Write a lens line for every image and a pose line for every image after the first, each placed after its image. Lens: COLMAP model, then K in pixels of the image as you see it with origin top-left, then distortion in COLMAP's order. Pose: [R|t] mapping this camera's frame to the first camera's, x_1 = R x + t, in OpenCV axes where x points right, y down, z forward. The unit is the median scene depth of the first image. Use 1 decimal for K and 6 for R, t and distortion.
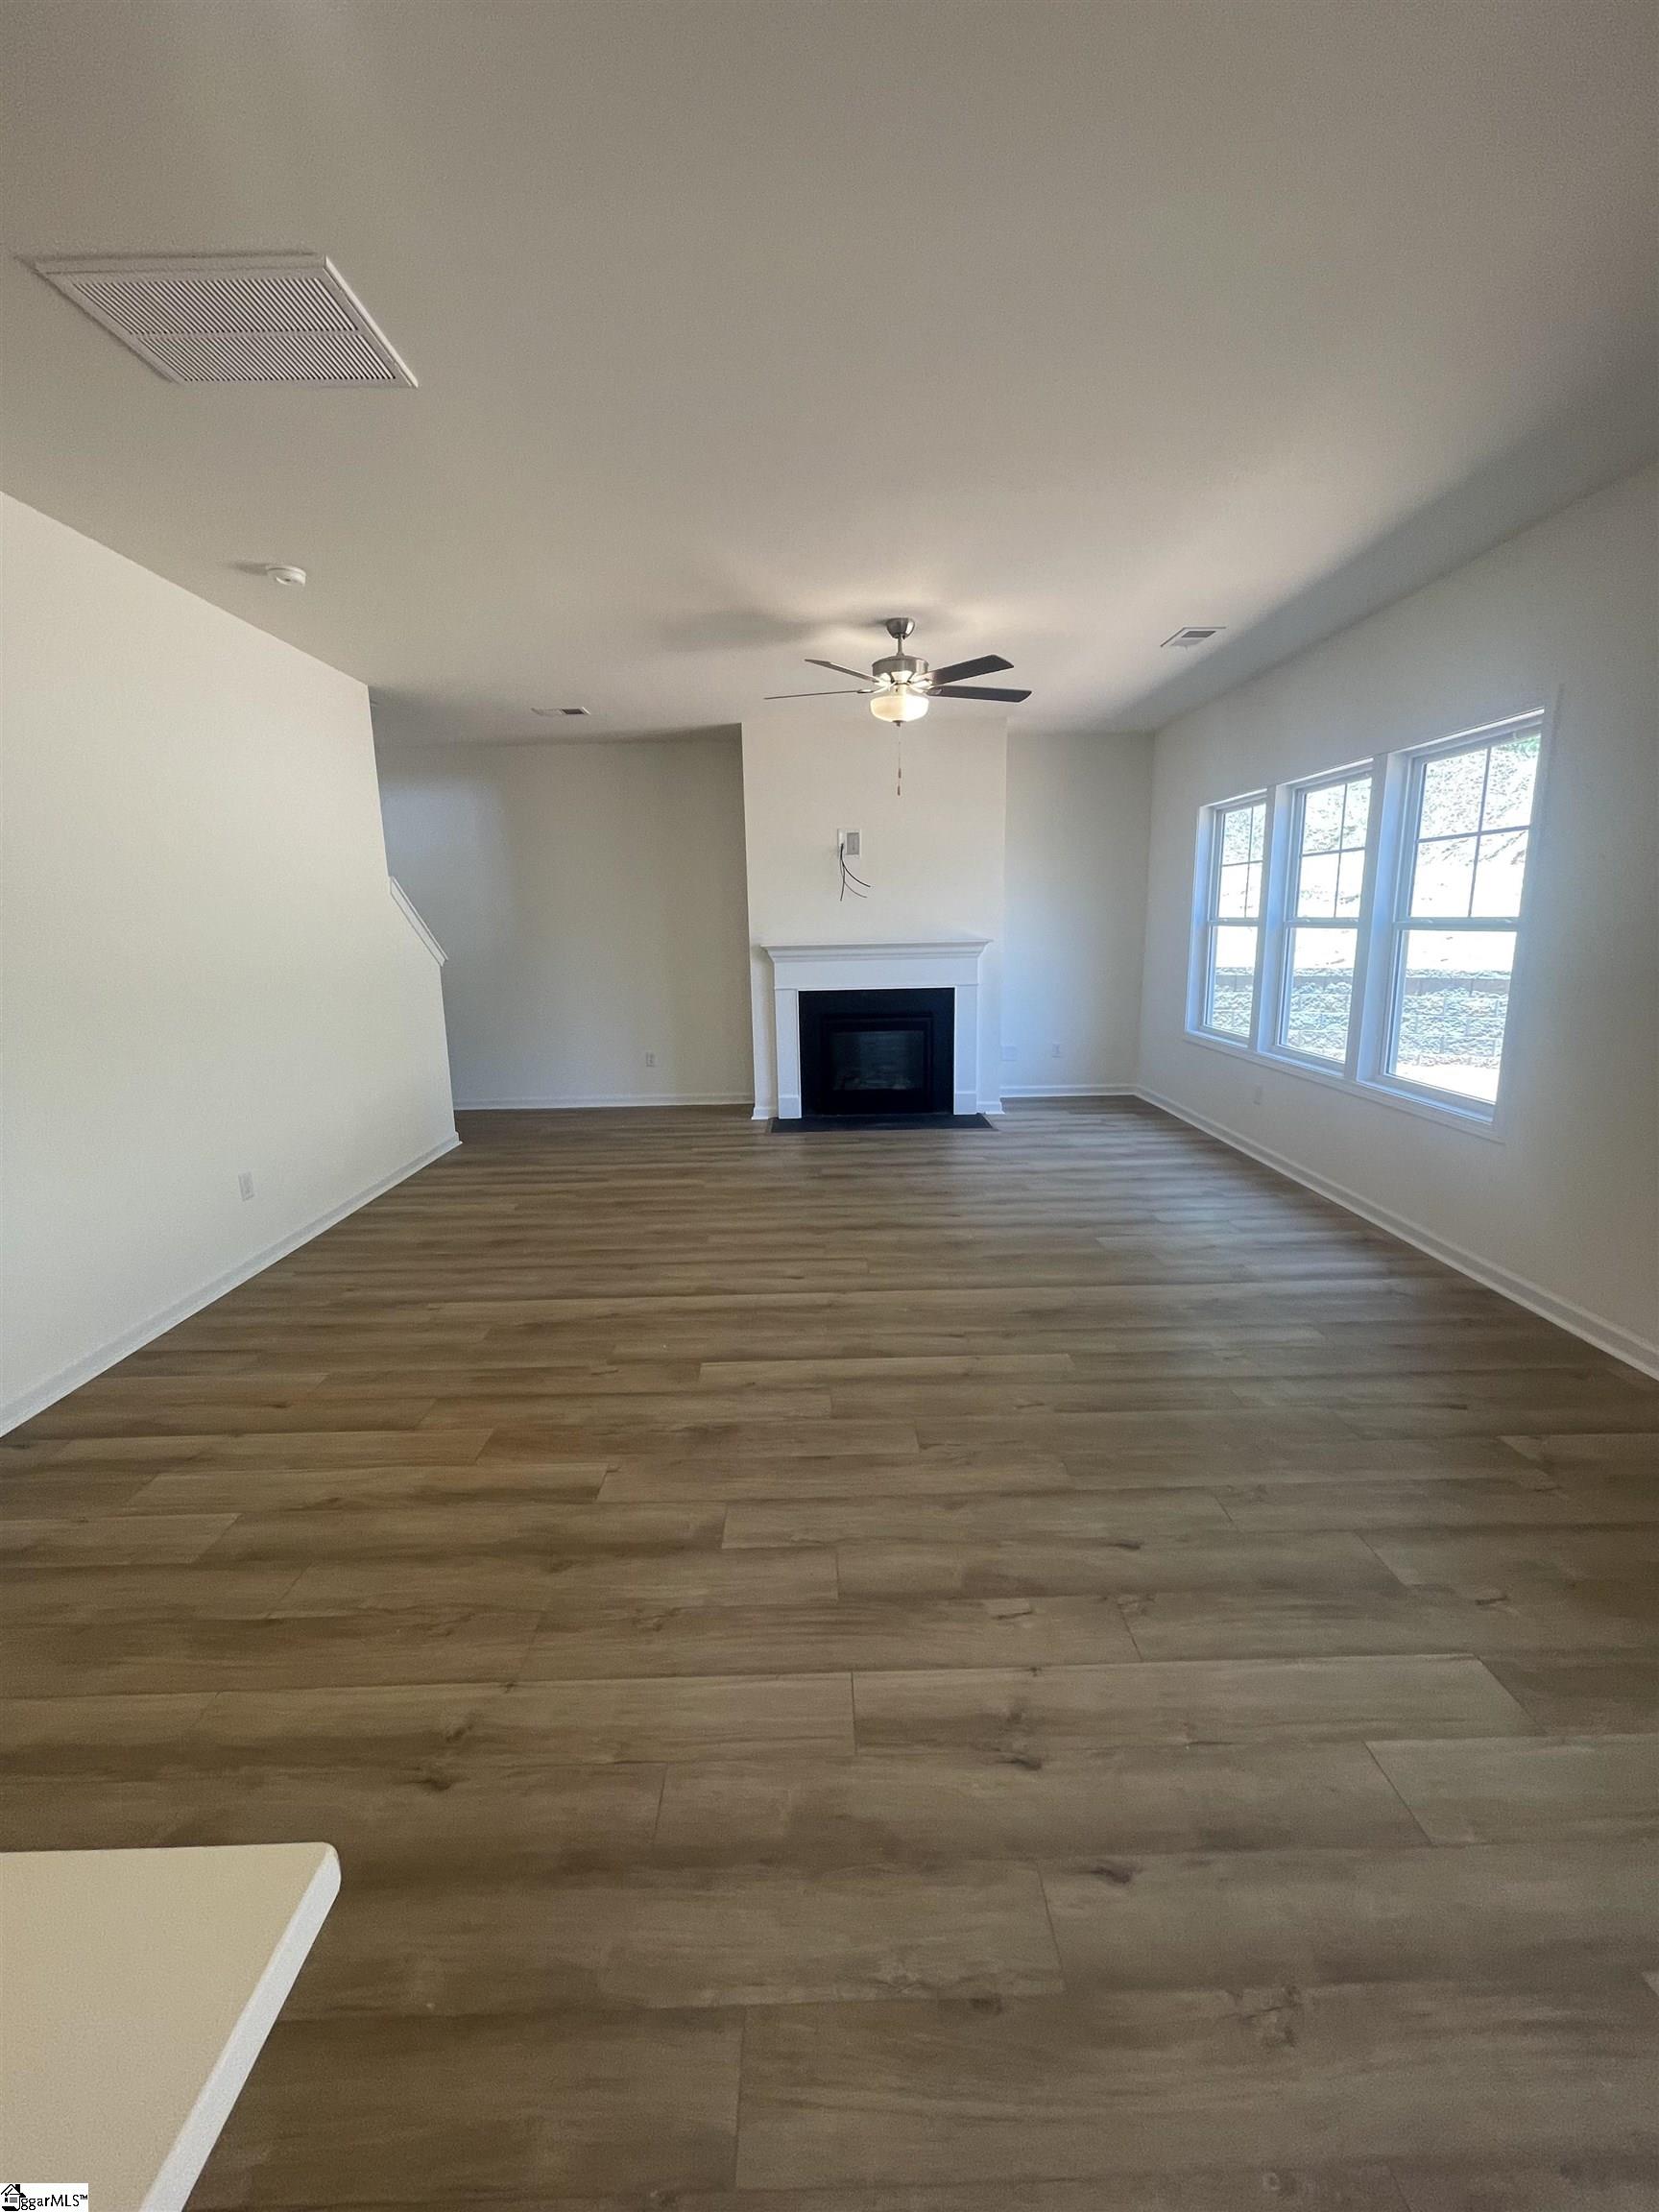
lens RADIAL K [[916.9, 0, 832.3], [0, 916.9, 1116.0], [0, 0, 1]] dist [-0.002831, 0.001511]
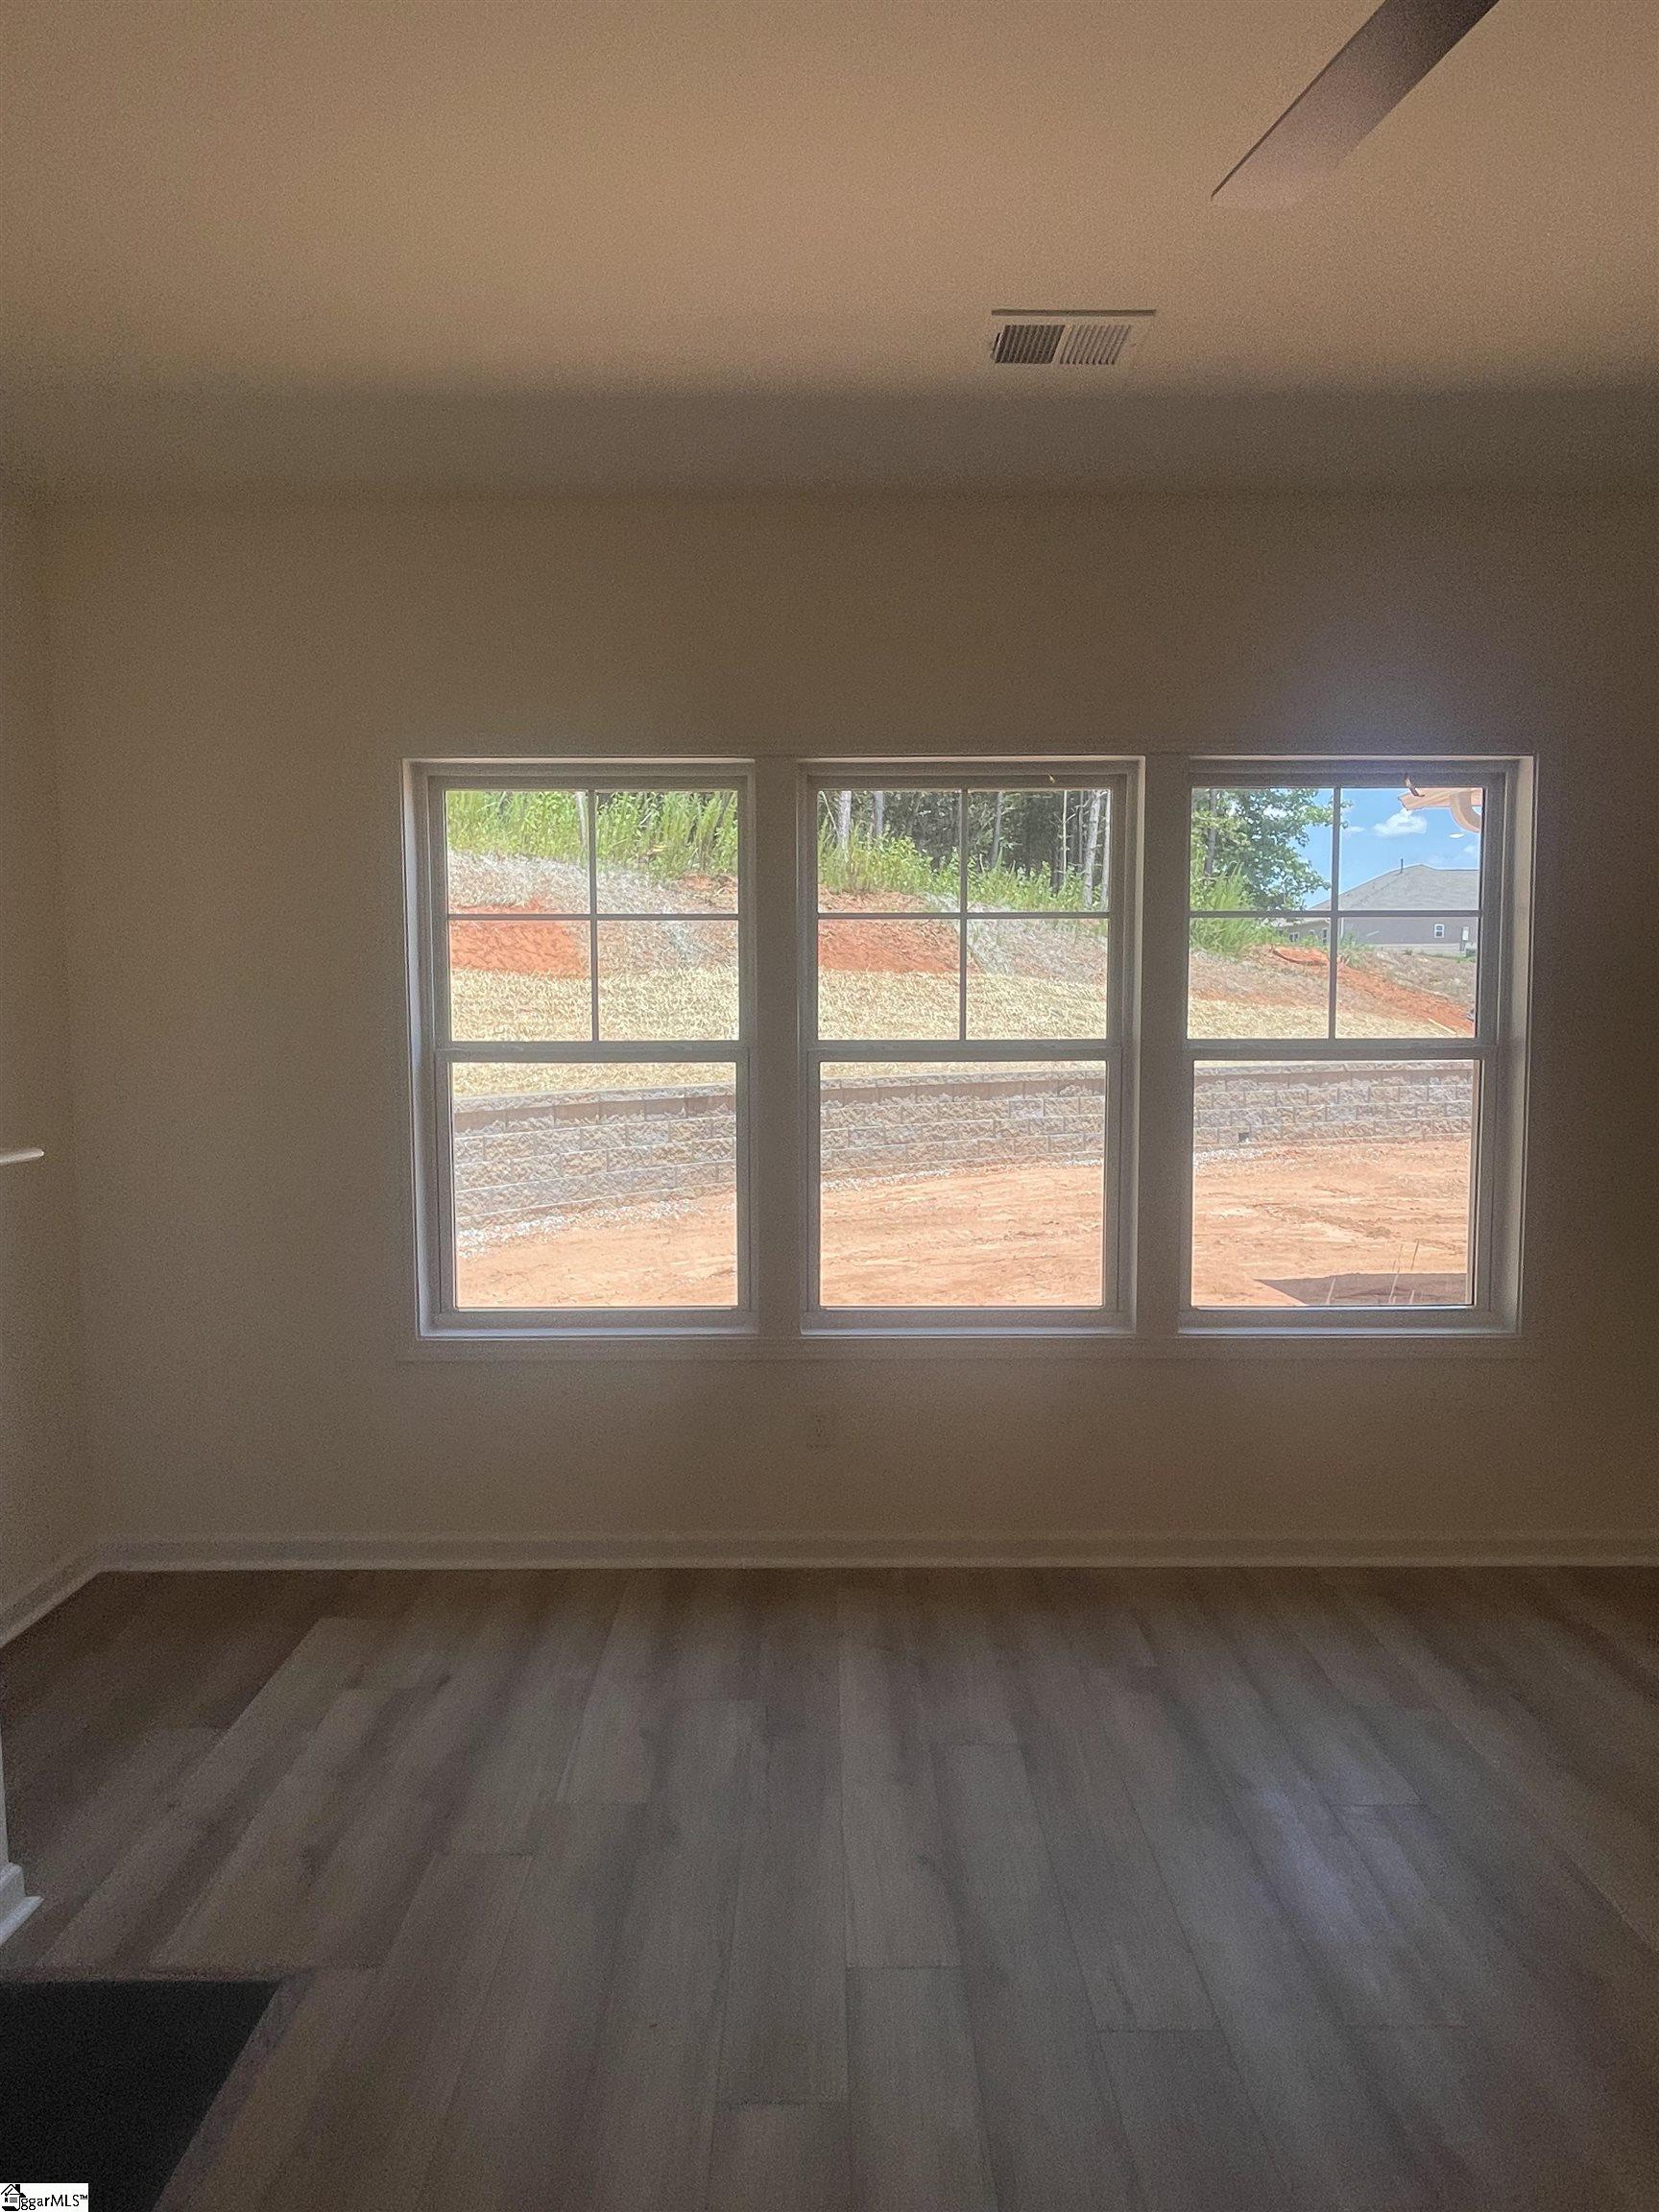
lens RADIAL K [[1015.6, 0, 829.8], [0, 1015.6, 1109.6], [0, 0, 1]] dist [-0.003088, -0.000495]
pose [[0.009350, -0.058881, 0.998221, -0.023201], [0.208200, 0.976502, 0.055650, -0.164855], [-0.978042, 0.207309, 0.021389, 0.780727]]
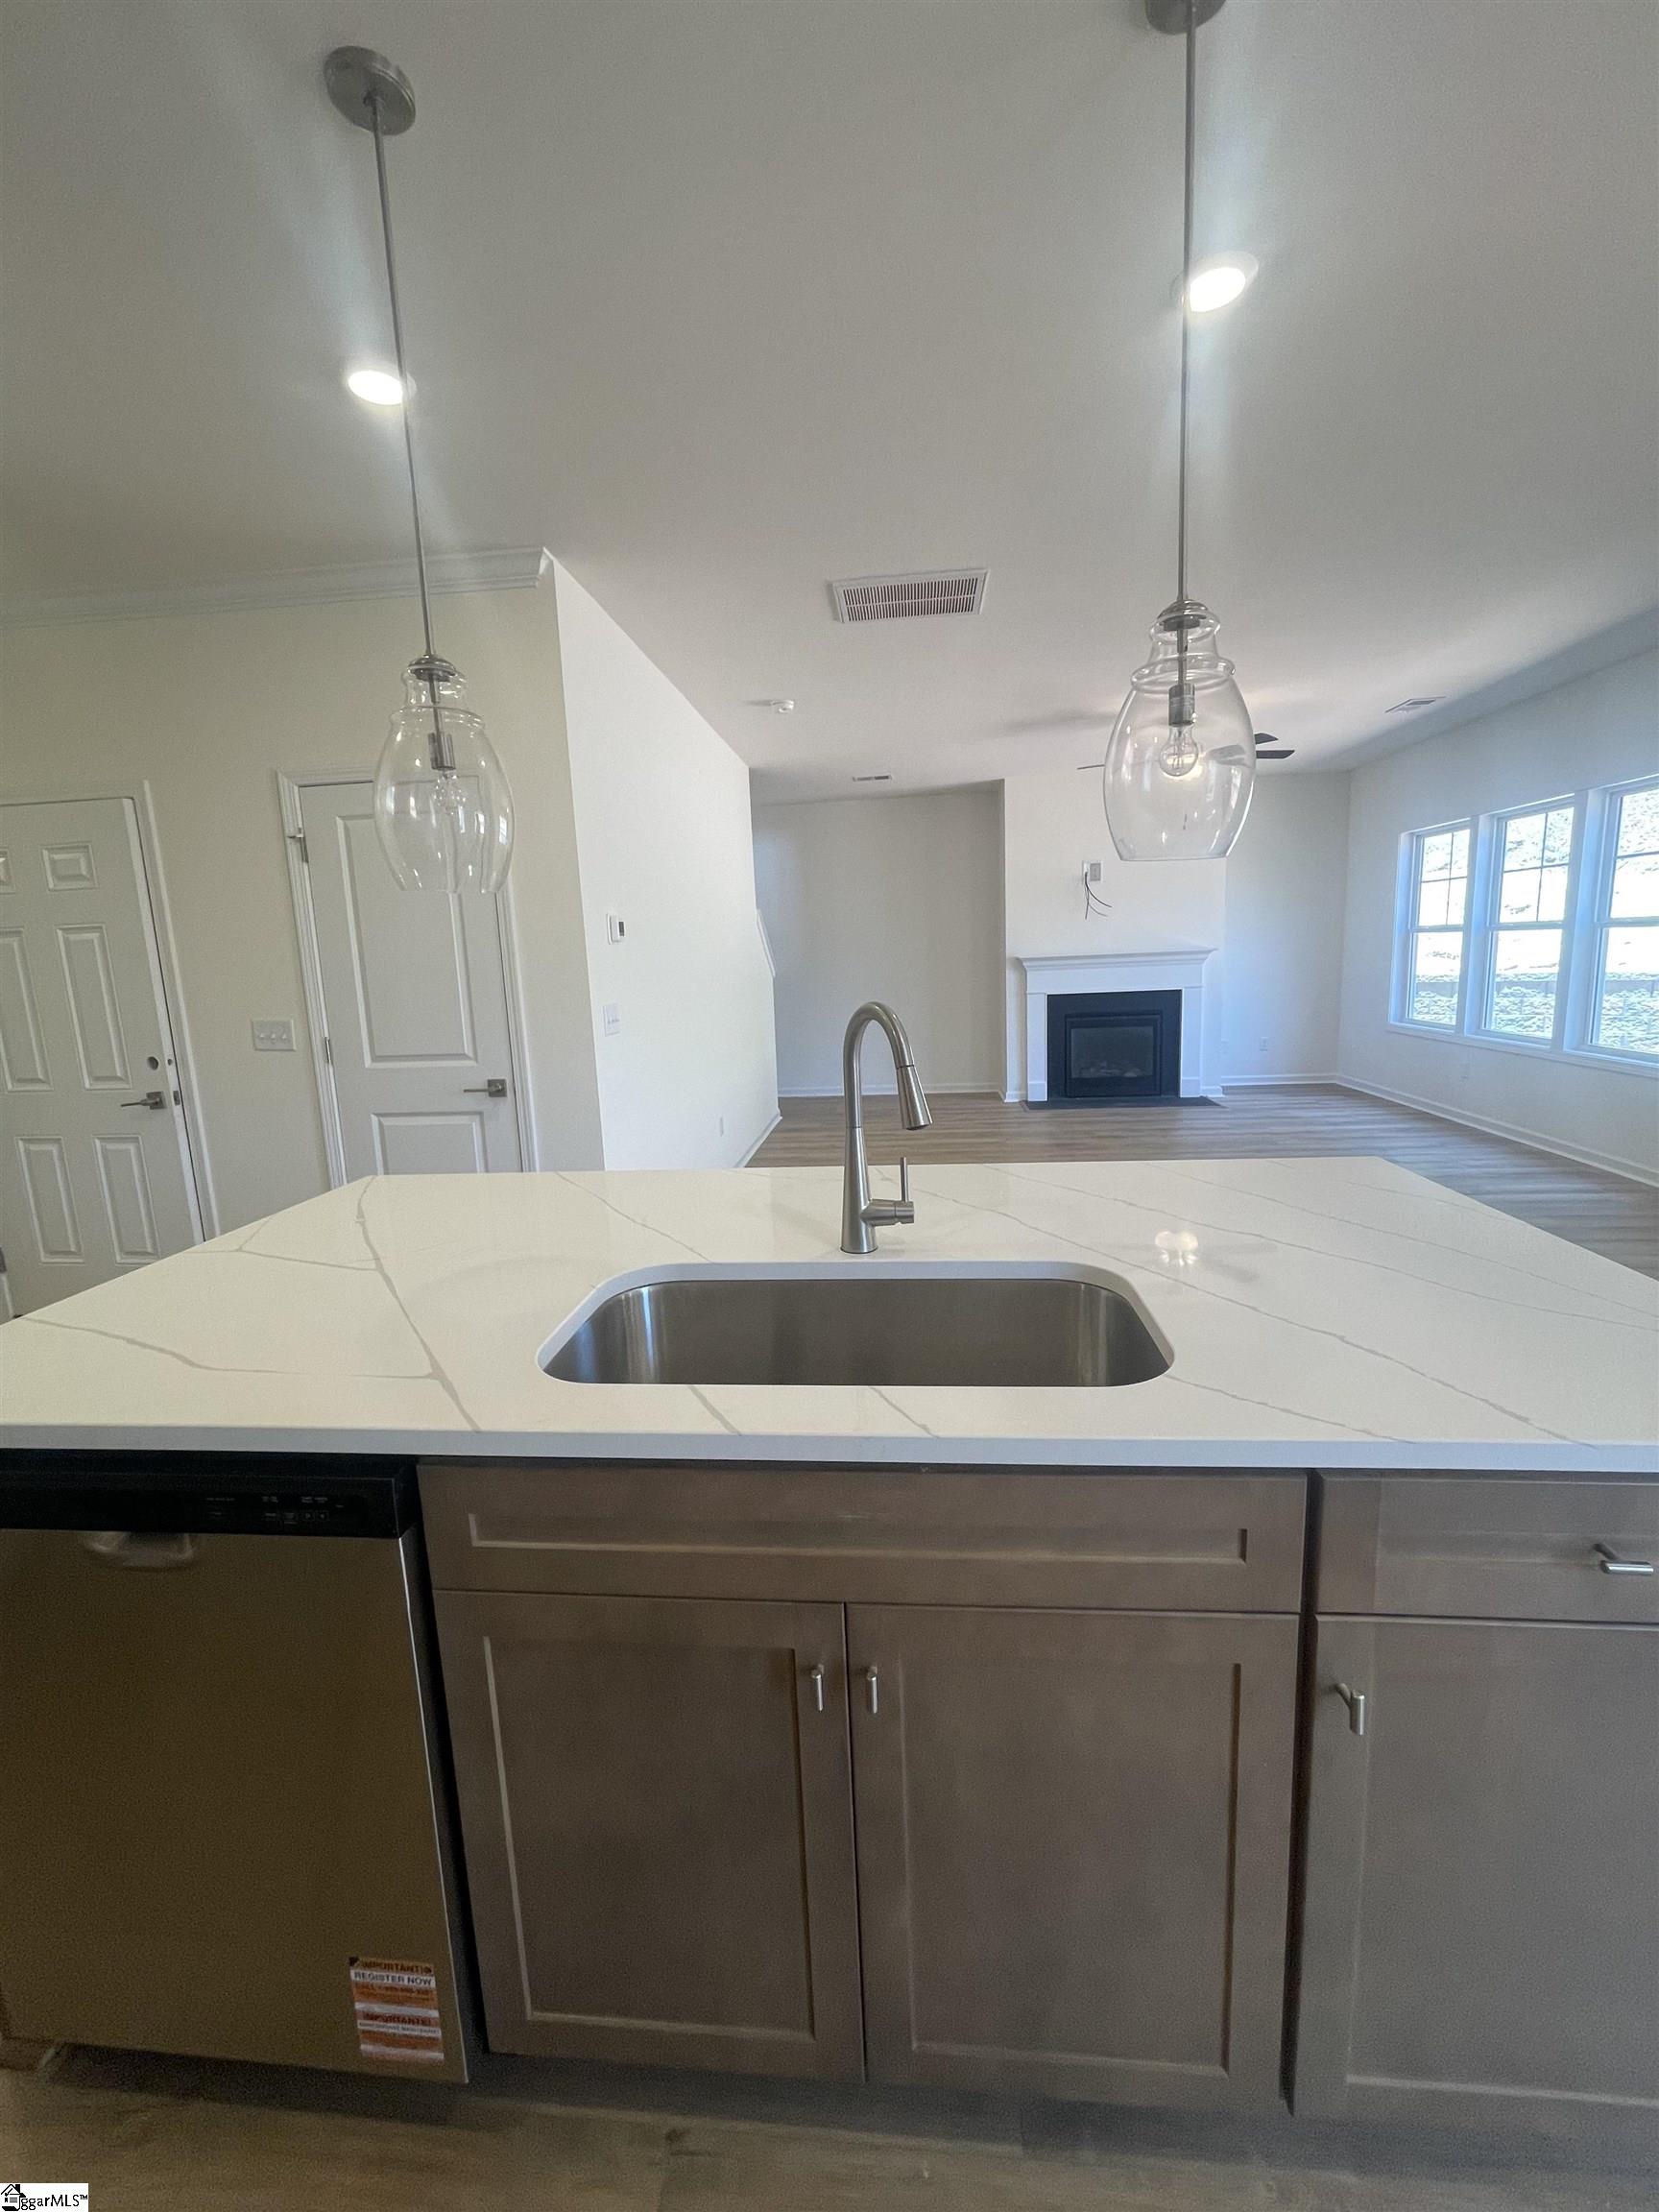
lens RADIAL K [[916.9, 0, 828.9], [0, 916.9, 1112.1], [0, 0, 1]] dist [-0.002831, 0.001511]
pose [[0.993274, -0.000733, -0.115782, -0.187792], [-0.003237, 0.999413, -0.034099, 0.062556], [0.115740, 0.034245, 0.992689, -0.234981]]
